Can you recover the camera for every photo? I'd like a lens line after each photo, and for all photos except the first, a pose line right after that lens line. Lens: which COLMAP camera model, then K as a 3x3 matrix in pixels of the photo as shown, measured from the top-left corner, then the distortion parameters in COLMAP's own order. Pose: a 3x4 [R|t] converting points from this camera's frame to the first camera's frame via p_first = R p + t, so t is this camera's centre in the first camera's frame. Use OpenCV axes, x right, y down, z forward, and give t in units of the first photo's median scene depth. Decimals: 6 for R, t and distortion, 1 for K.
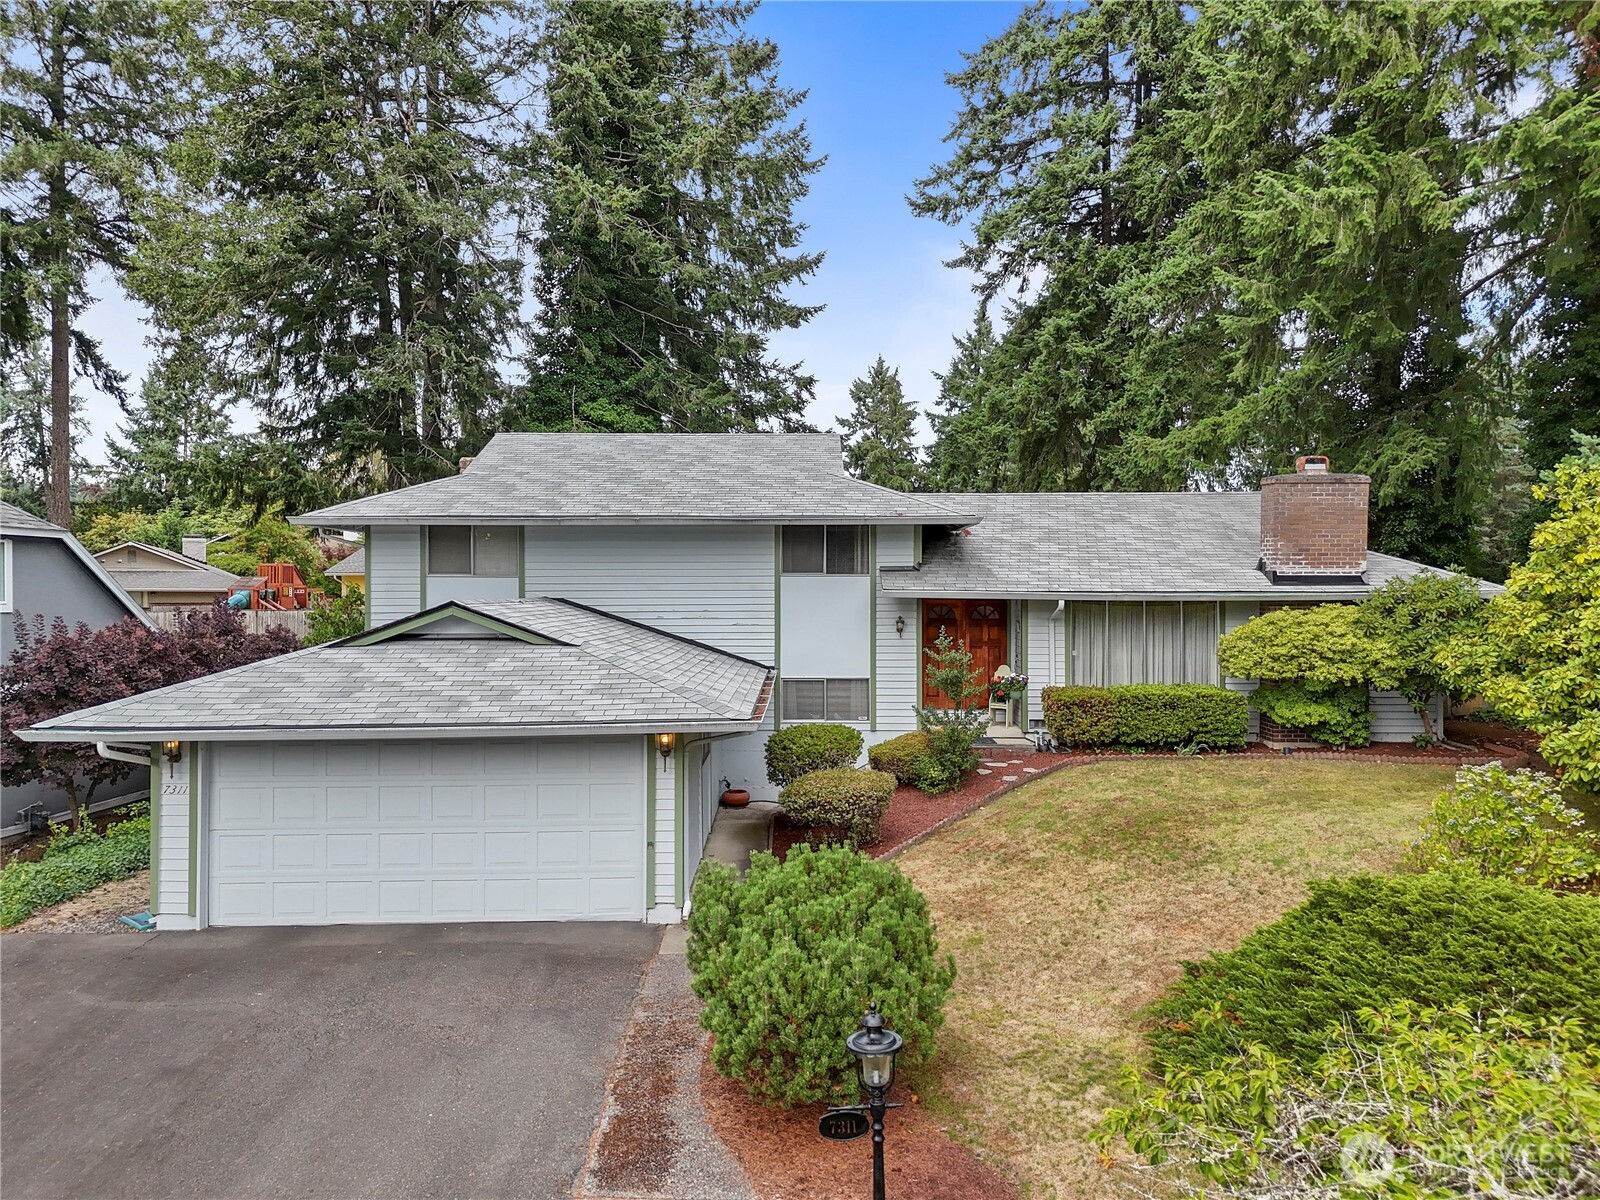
lens RADIAL K [[1166.0, 0, 798.6], [0, 1166.0, 604.5], [0, 0, 1]] dist [0.052446, -0.029359]
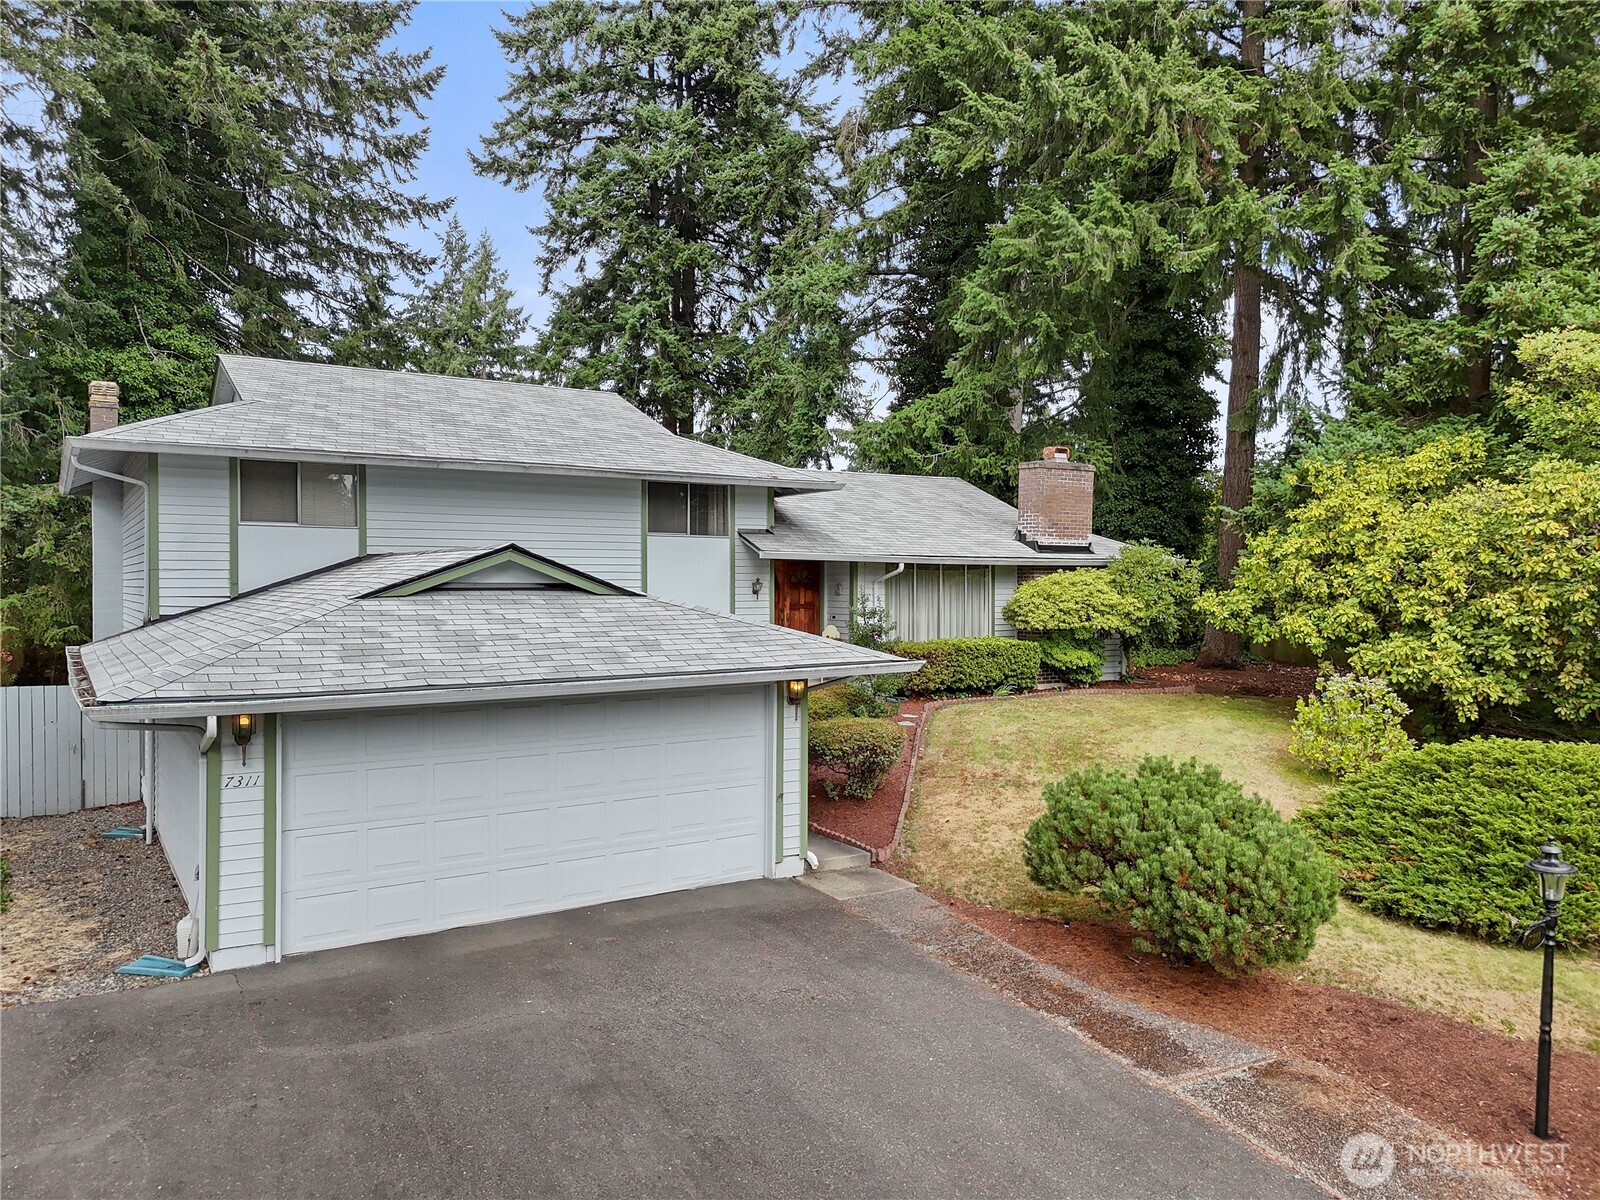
lens RADIAL K [[1166.0, 0, 798.6], [0, 1166.0, 604.5], [0, 0, 1]] dist [0.052446, -0.029359]
pose [[0.847336, -0.006123, 0.531022, -0.438335], [0.003026, 0.999973, 0.006702, 0.027902], [-0.531049, -0.004072, 0.847331, 0.122257]]
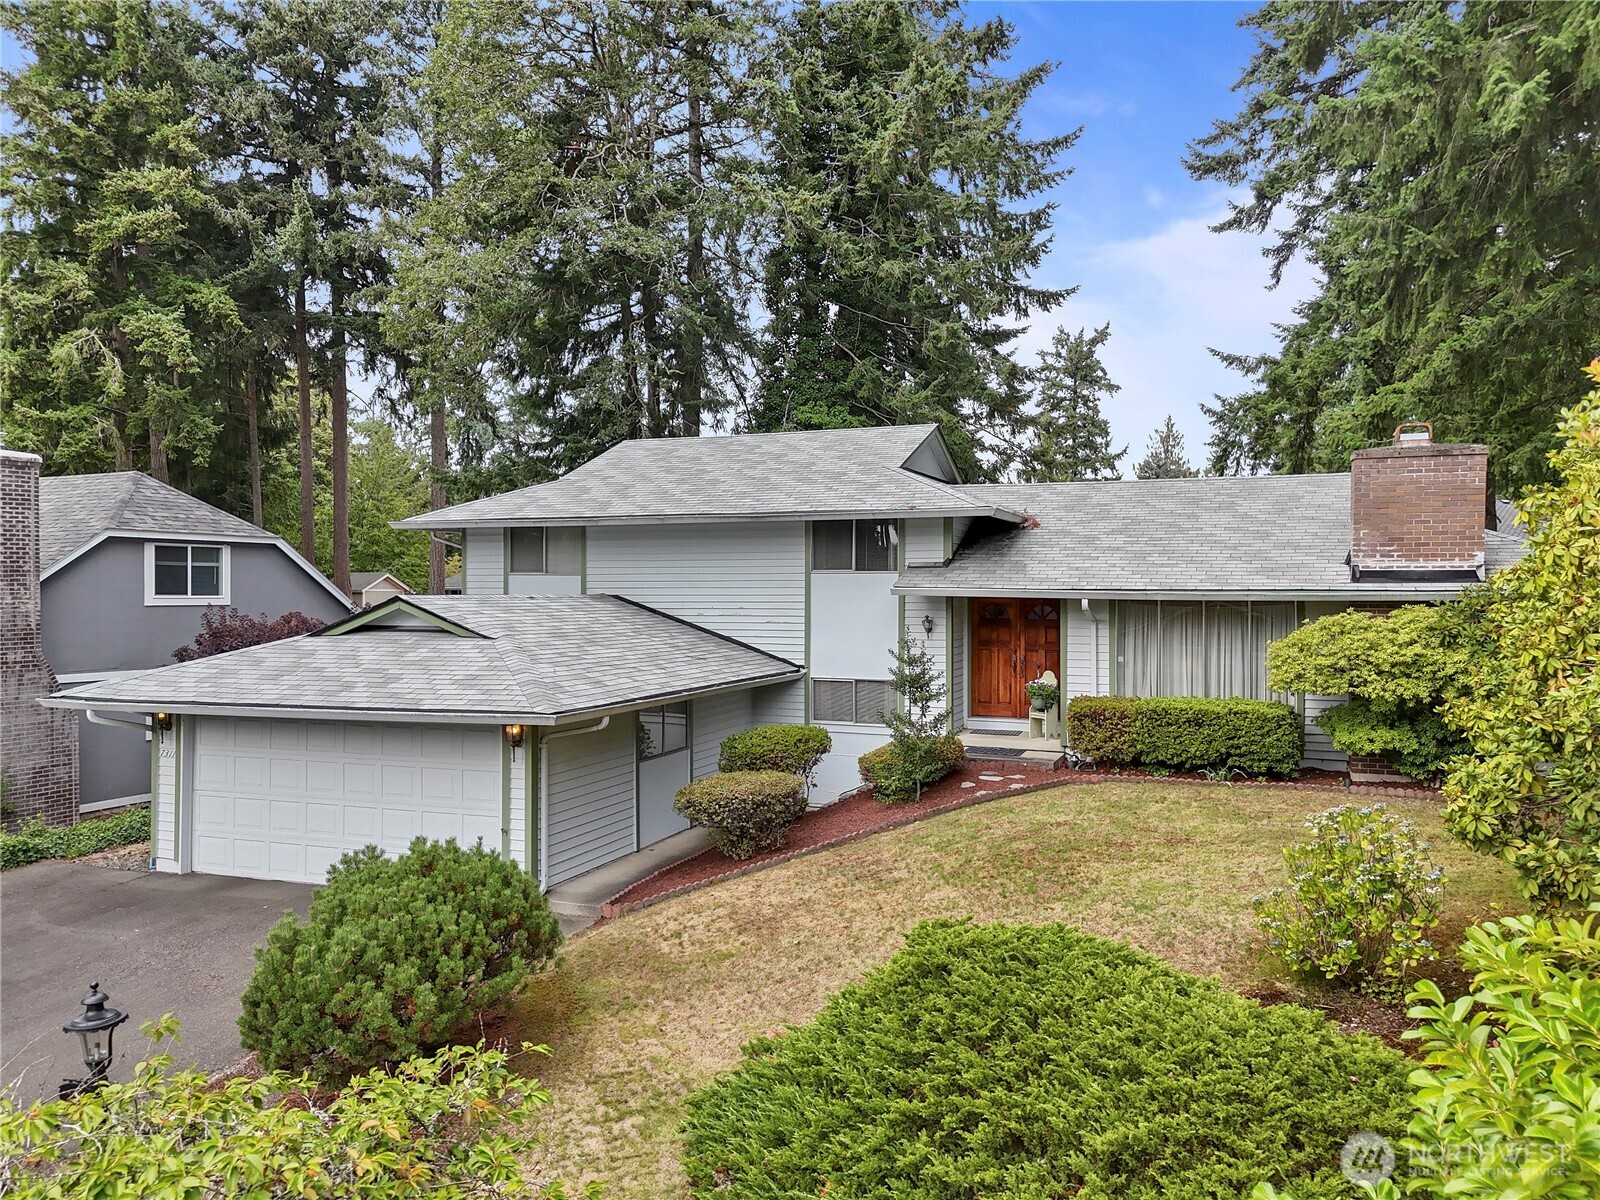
lens RADIAL K [[1172.2, 0, 800.0], [0, 1172.2, 600.0], [0, 0, 1]] dist [0.034785, -0.006875]
pose [[0.931648, 0.005299, -0.363323, 0.346429], [-0.007211, 0.999966, -0.003908, 0.001982], [0.363290, 0.006261, 0.931655, 0.086276]]
